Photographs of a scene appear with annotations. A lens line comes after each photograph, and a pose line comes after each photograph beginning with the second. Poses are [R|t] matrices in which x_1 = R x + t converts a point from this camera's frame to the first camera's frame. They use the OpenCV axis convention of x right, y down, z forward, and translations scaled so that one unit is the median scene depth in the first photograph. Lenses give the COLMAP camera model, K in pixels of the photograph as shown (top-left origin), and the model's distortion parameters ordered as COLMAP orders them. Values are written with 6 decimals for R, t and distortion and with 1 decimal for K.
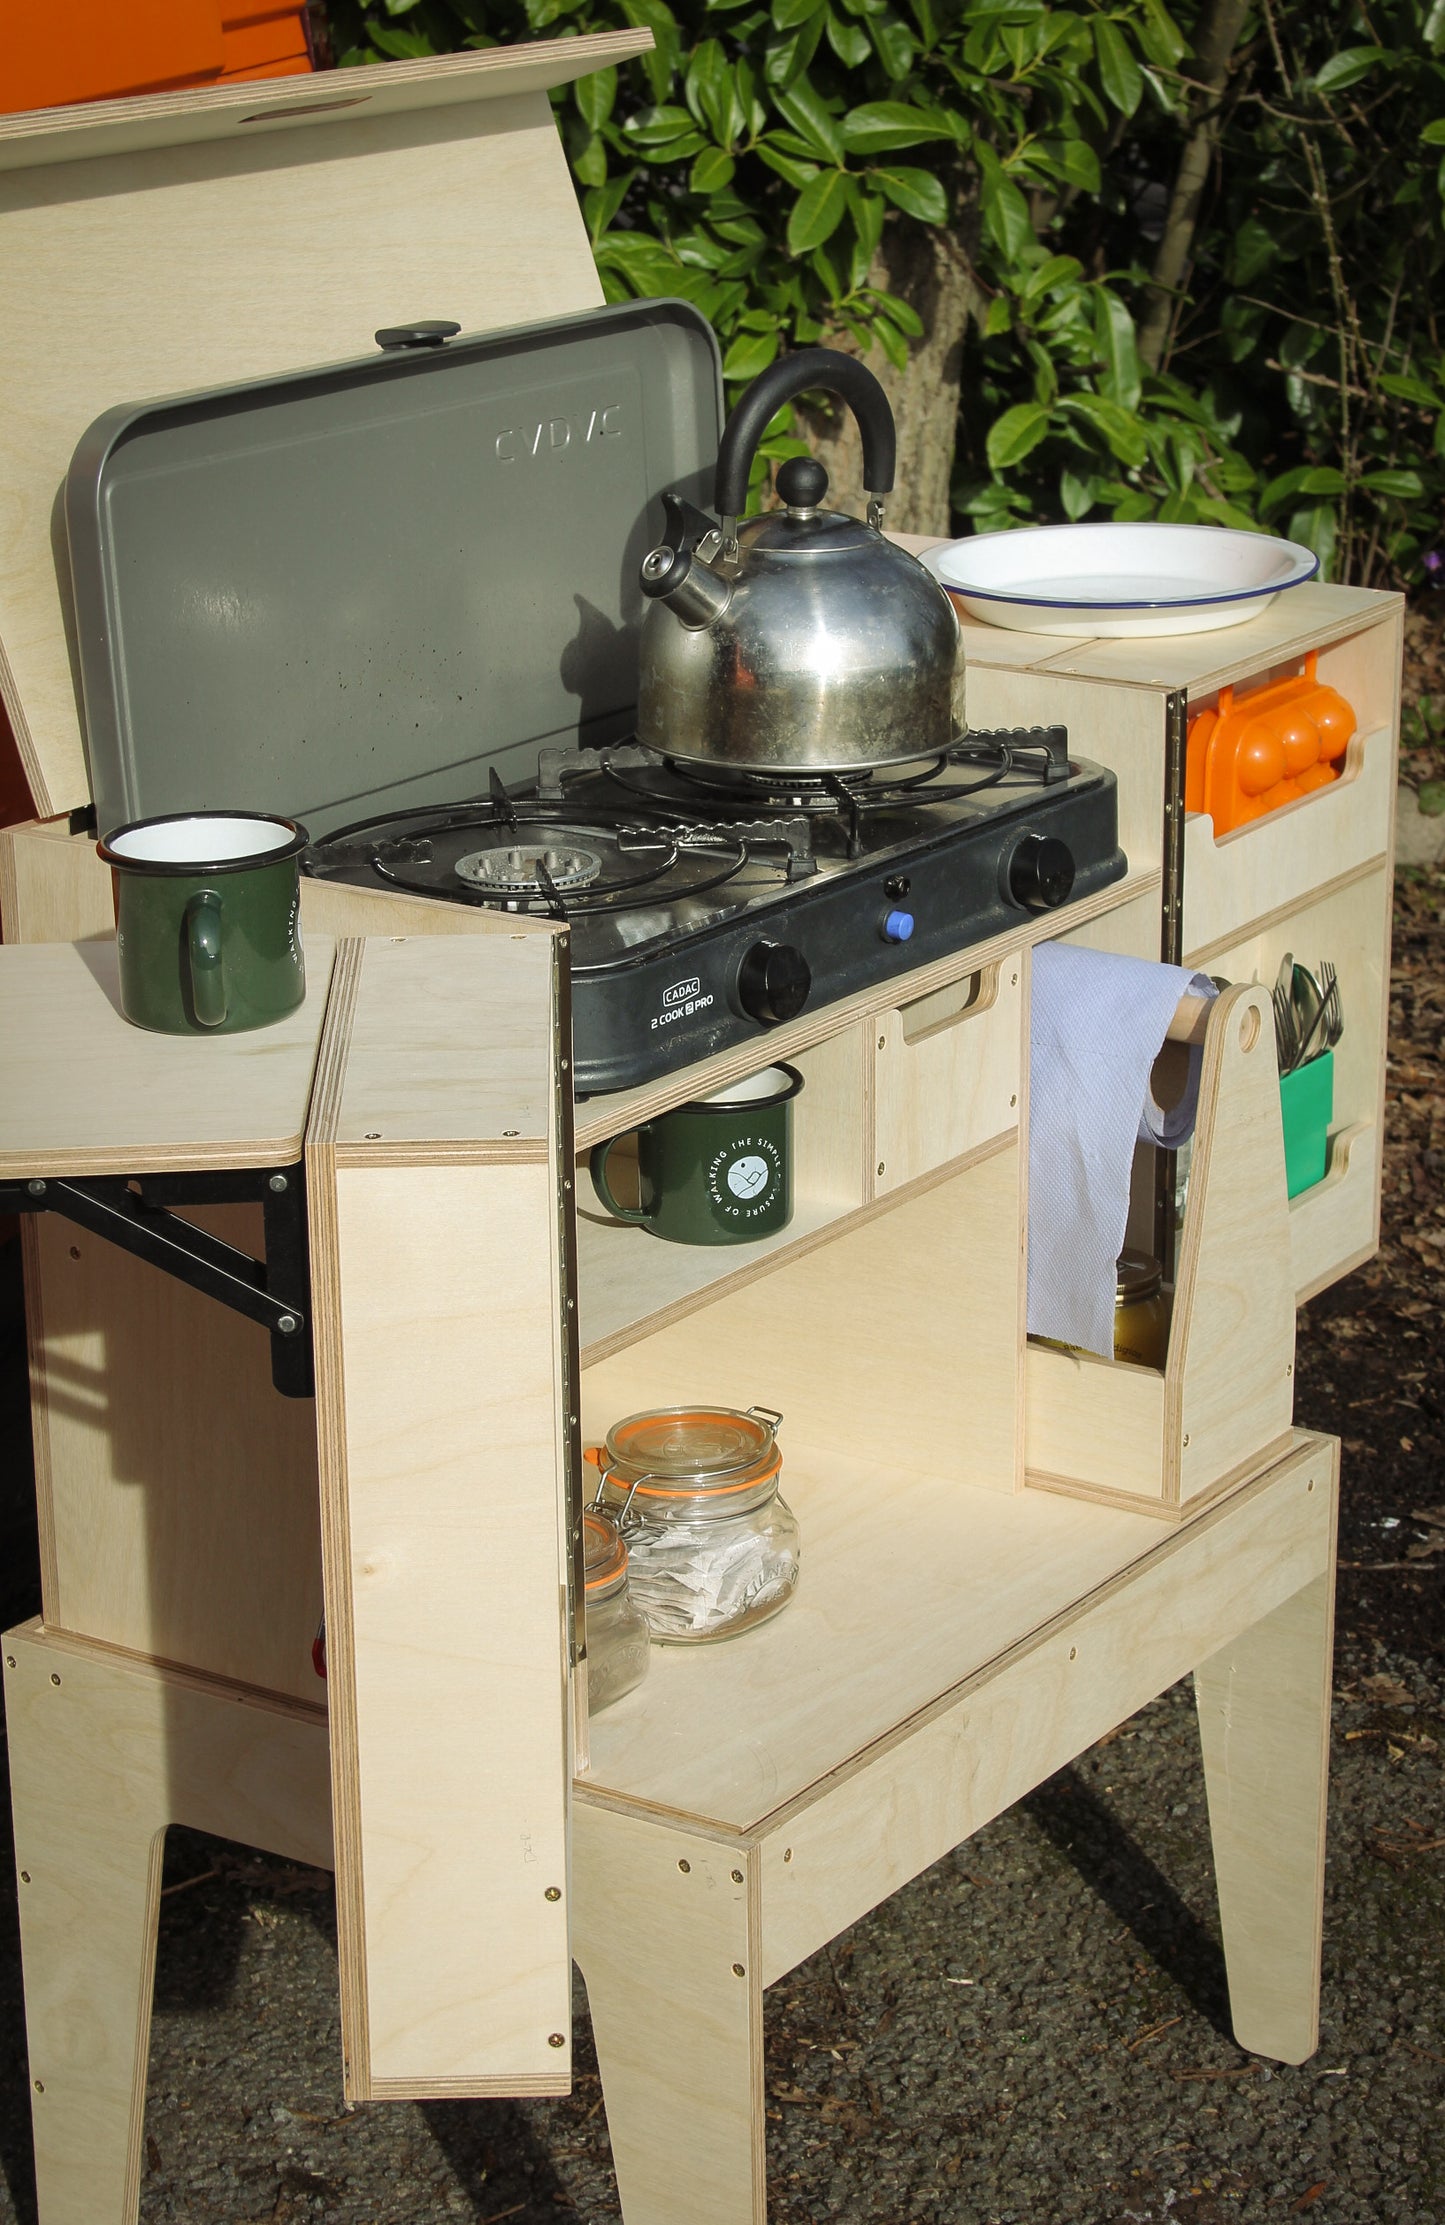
lens RADIAL K [[4791.7, 0, 723.7], [0, 4791.7, 1111.1], [0, 0, 1]] dist [-0.329708, 0.000000]
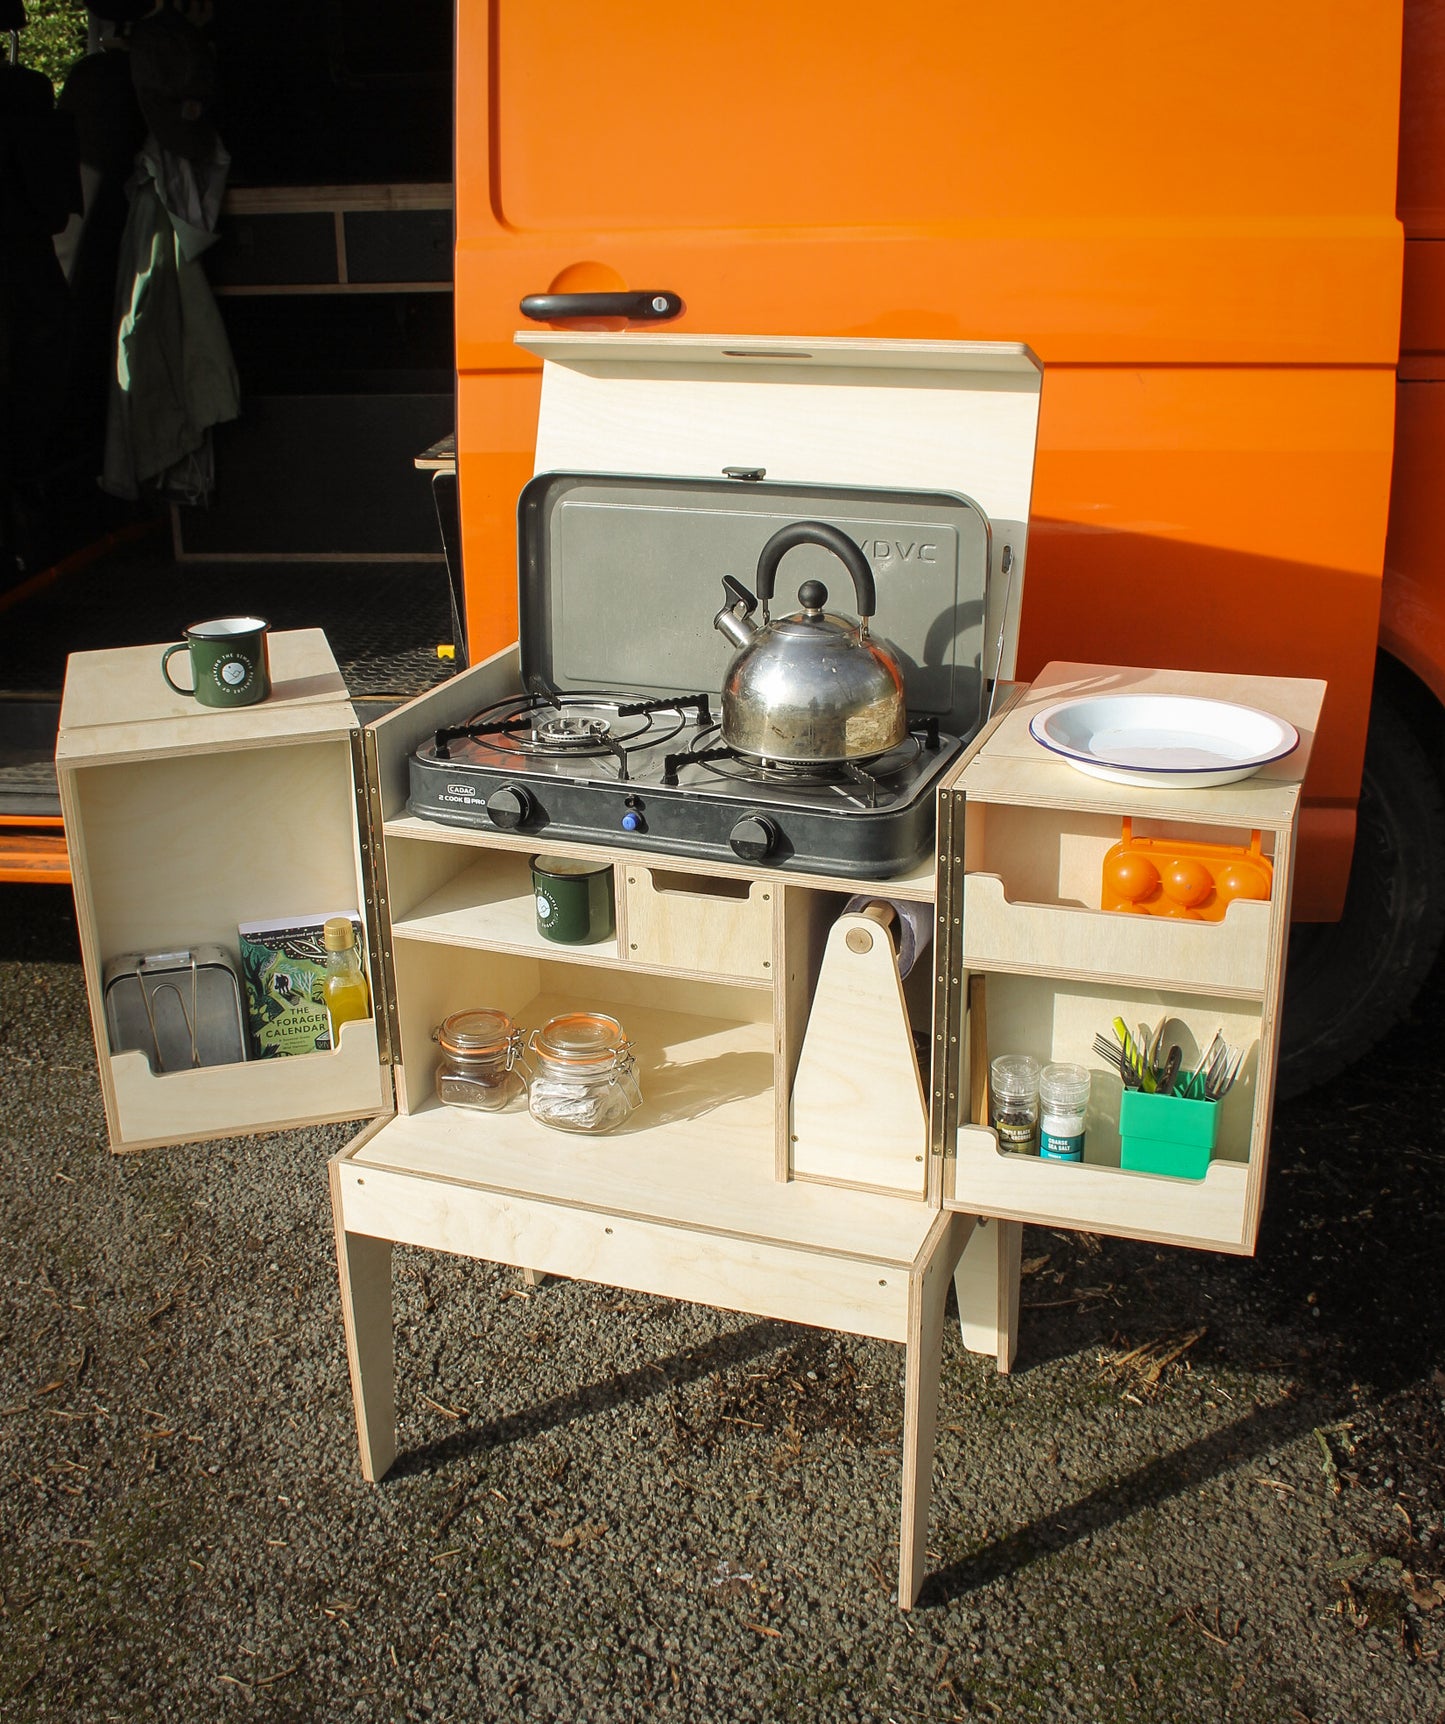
lens RADIAL K [[1993.7, 0, 699.7], [0, 1993.7, 863.2], [0, 0, 1]] dist [-0.097397, 0.000000]
pose [[0.226040, 0.350319, -0.908946, 0.715587], [-0.287200, 0.915586, 0.281457, -0.237719], [0.930818, 0.197429, 0.307571, 0.757438]]
